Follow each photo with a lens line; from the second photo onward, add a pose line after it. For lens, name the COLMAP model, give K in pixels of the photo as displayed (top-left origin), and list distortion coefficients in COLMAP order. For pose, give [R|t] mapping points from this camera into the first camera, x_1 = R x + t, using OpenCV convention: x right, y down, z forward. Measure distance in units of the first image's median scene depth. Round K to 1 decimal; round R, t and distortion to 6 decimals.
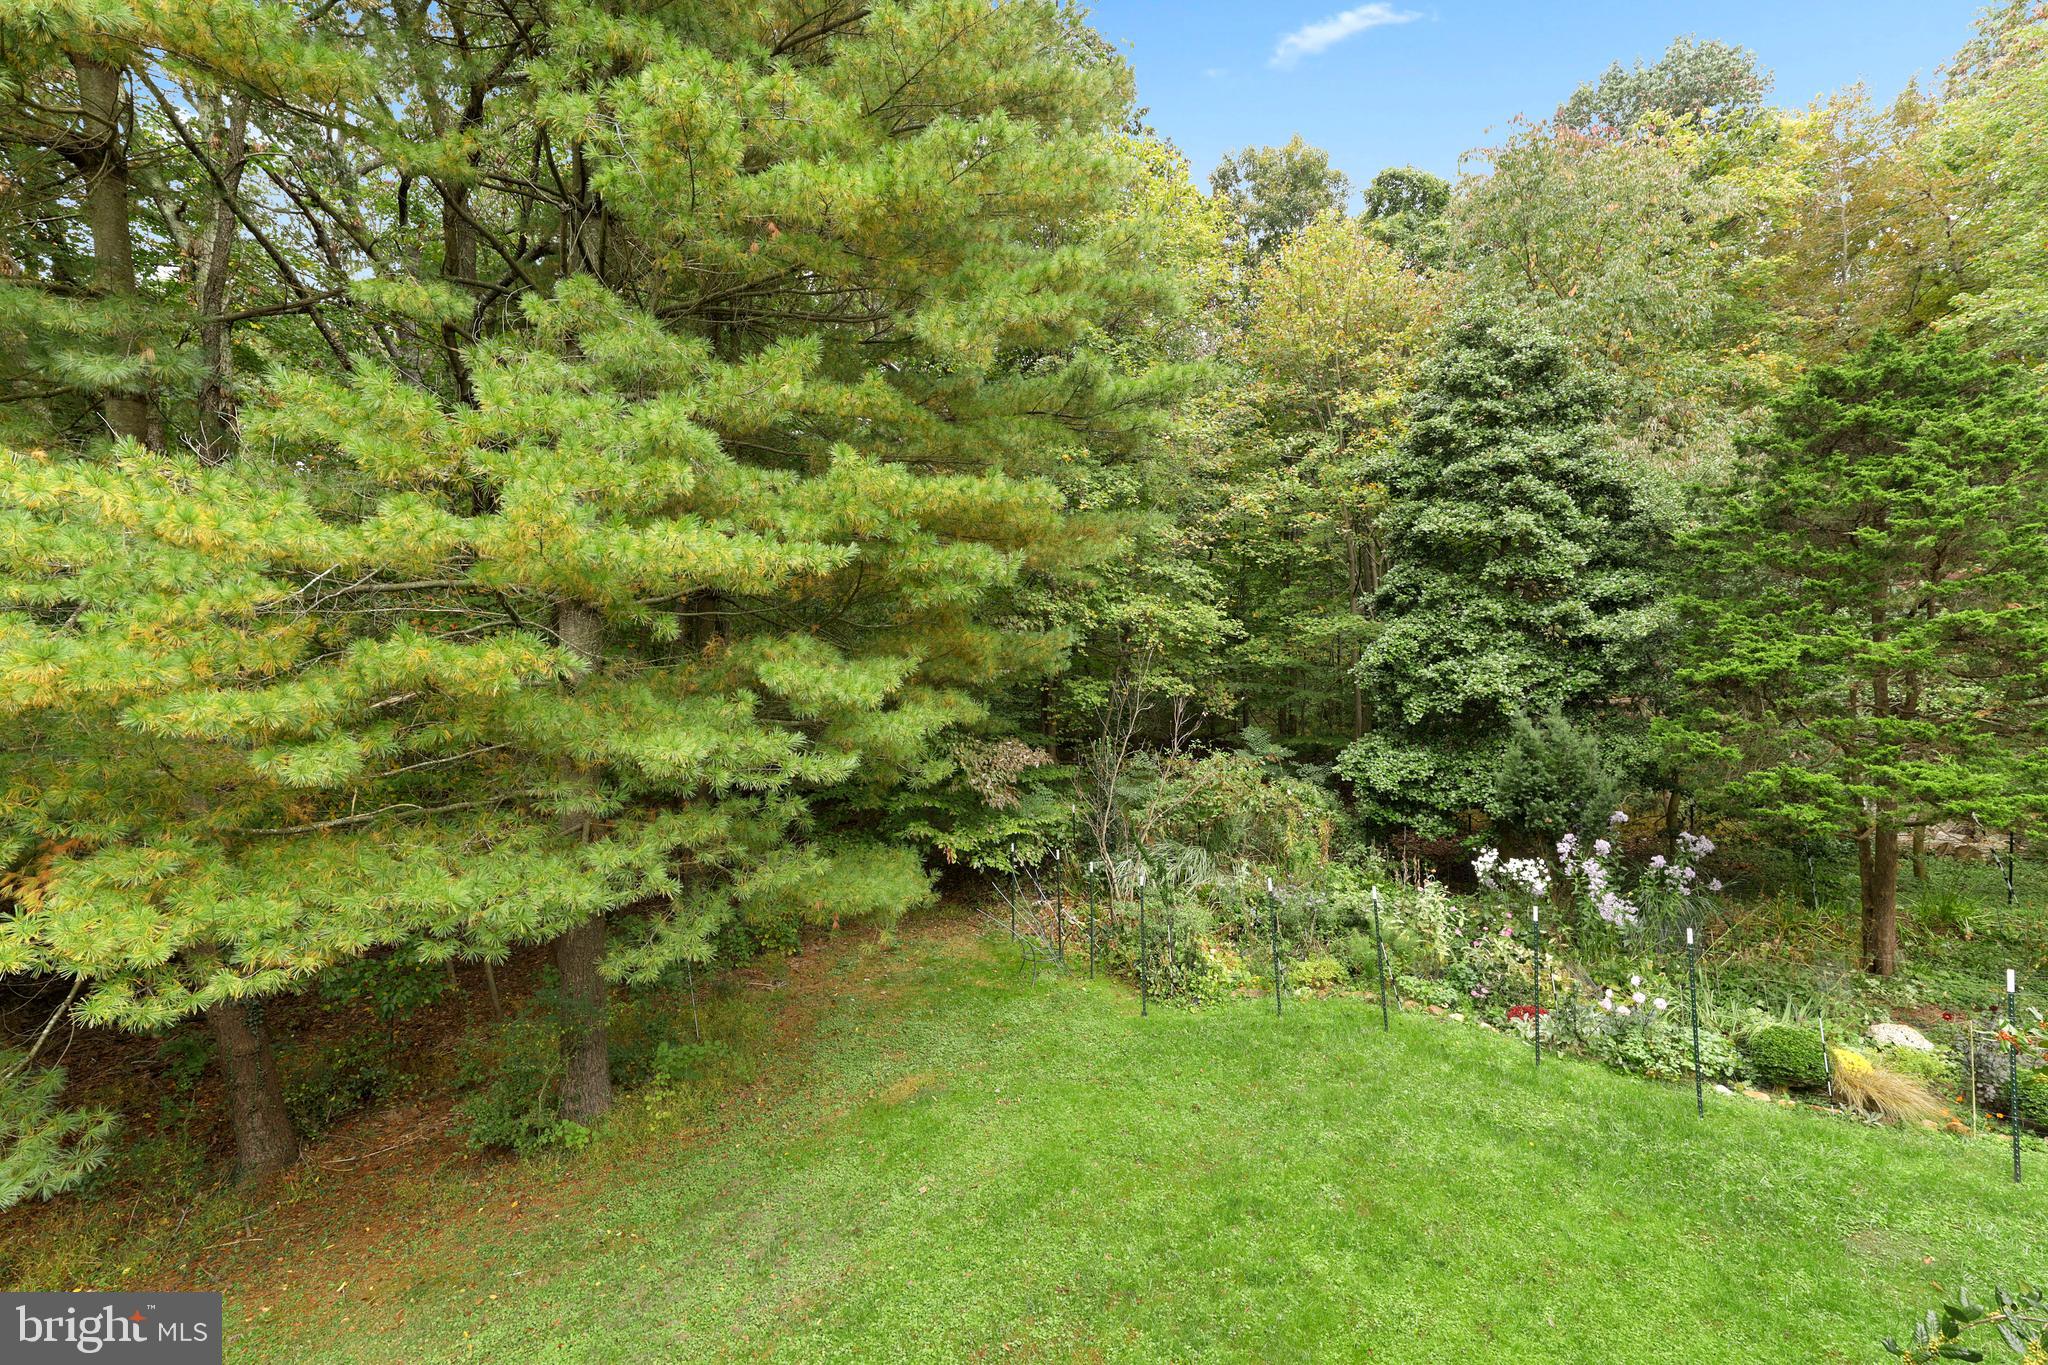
lens RADIAL K [[941.9, 0, 1021.8], [0, 941.9, 685.7], [0, 0, 1]] dist [-0.009381, 0.005001]
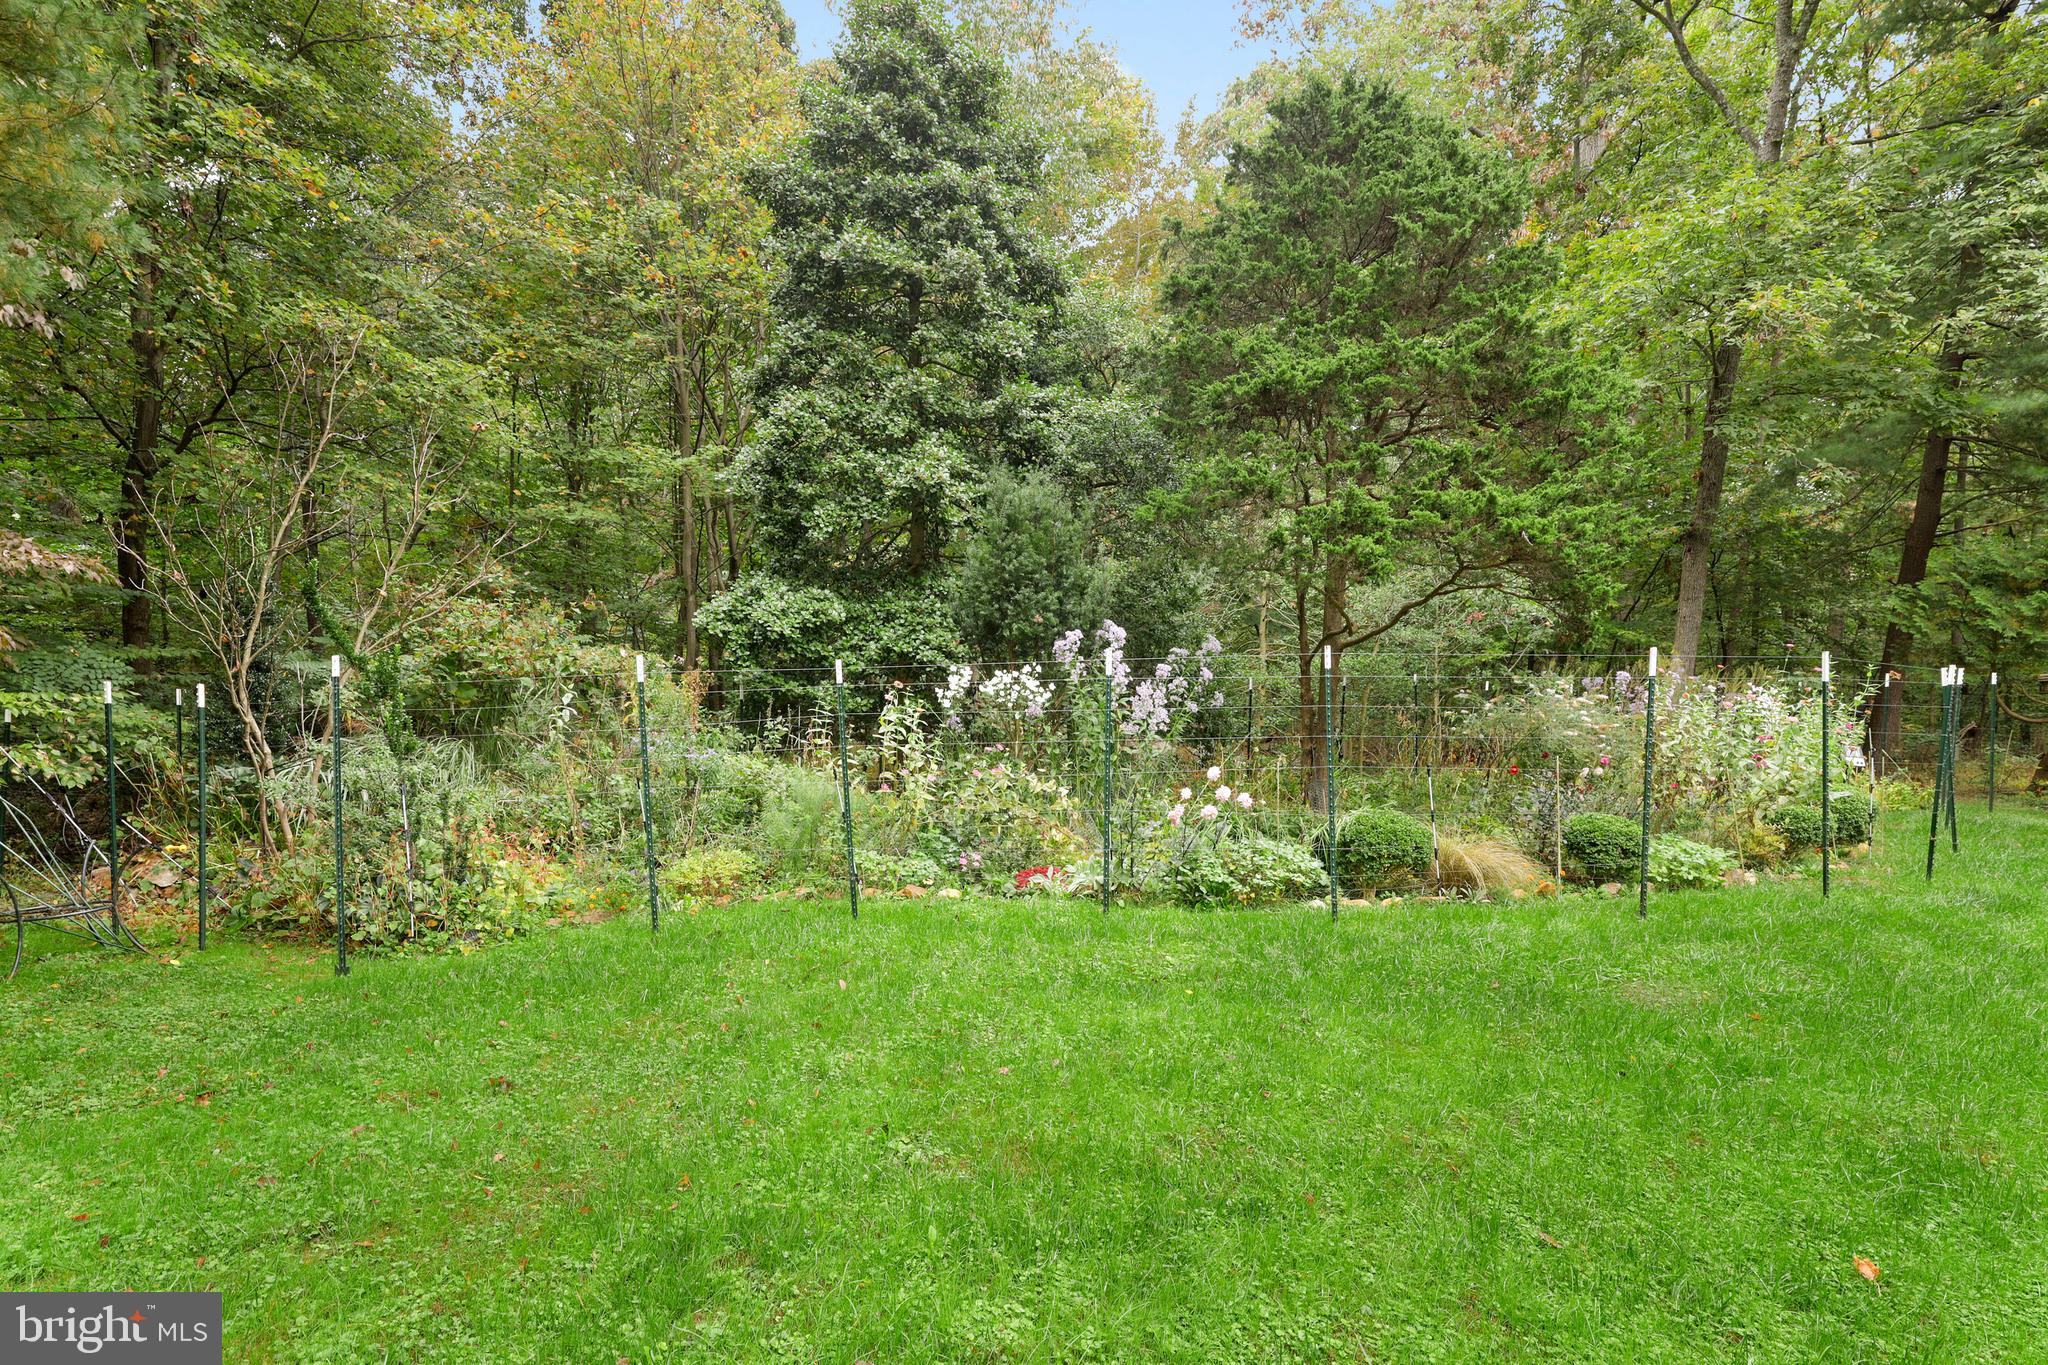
lens RADIAL K [[990.8, 0, 1020.4], [0, 990.8, 800.6], [0, 0, 1]] dist [-0.012391, 0.000342]
pose [[0.746152, -0.002926, 0.665769, 0.057977], [-0.009153, 0.999851, 0.014653, 0.248563], [-0.665712, -0.017027, 0.746014, 0.428108]]
